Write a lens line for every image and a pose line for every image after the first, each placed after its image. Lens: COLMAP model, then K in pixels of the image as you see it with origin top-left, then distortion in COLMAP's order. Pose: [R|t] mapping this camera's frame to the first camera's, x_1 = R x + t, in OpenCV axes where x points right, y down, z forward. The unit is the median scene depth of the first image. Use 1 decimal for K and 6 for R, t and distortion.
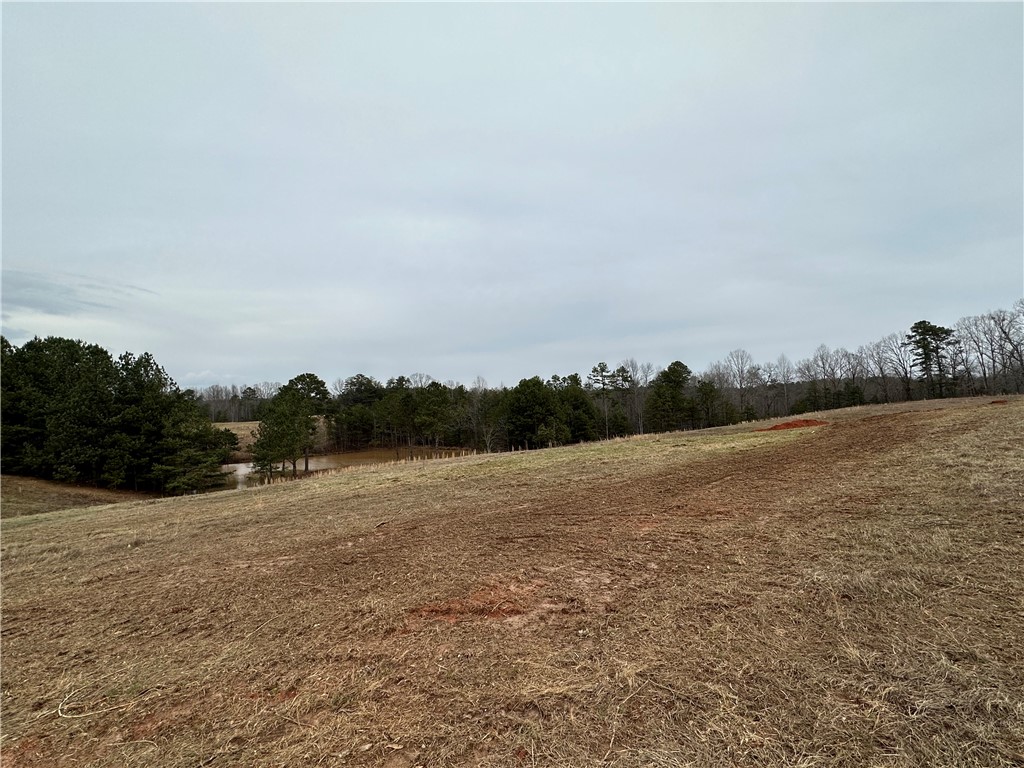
lens RADIAL K [[482.9, 0, 512.0], [0, 482.9, 384.0], [0, 0, 1]] dist [0.000420, 0.000061]
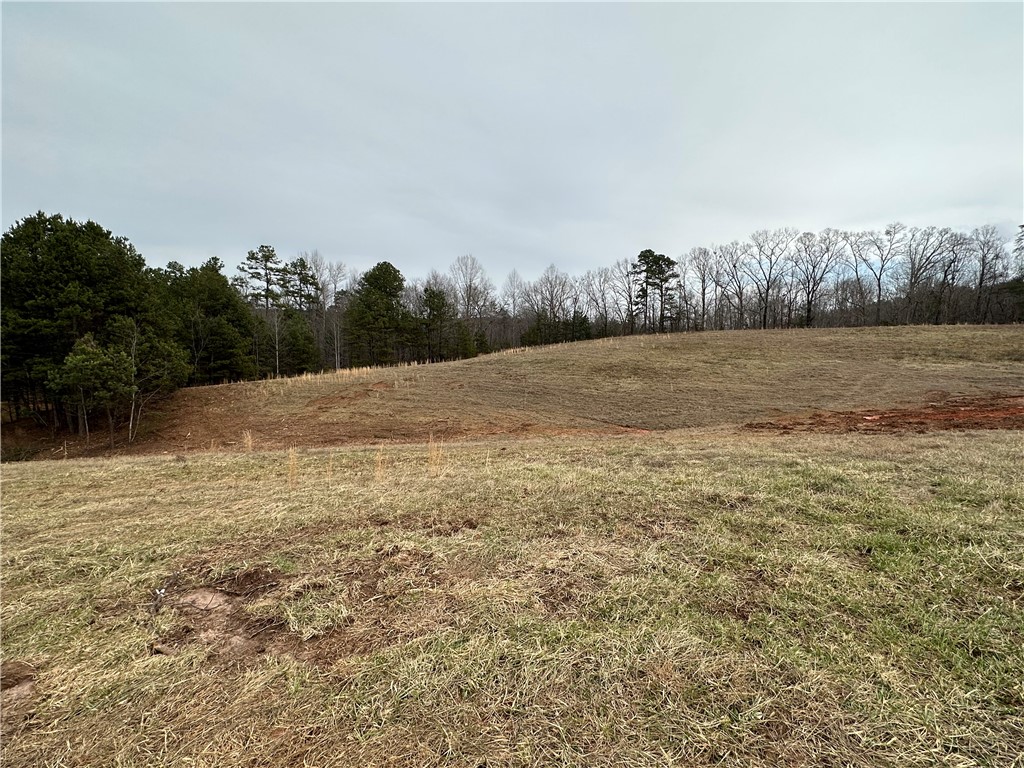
lens RADIAL K [[482.9, 0, 512.0], [0, 482.9, 384.0], [0, 0, 1]] dist [0.000420, 0.000061]
pose [[0.779921, -0.008439, 0.625821, 0.051046], [-0.080979, 0.990144, 0.114271, 0.033592], [-0.620617, -0.139801, 0.771551, 0.342503]]
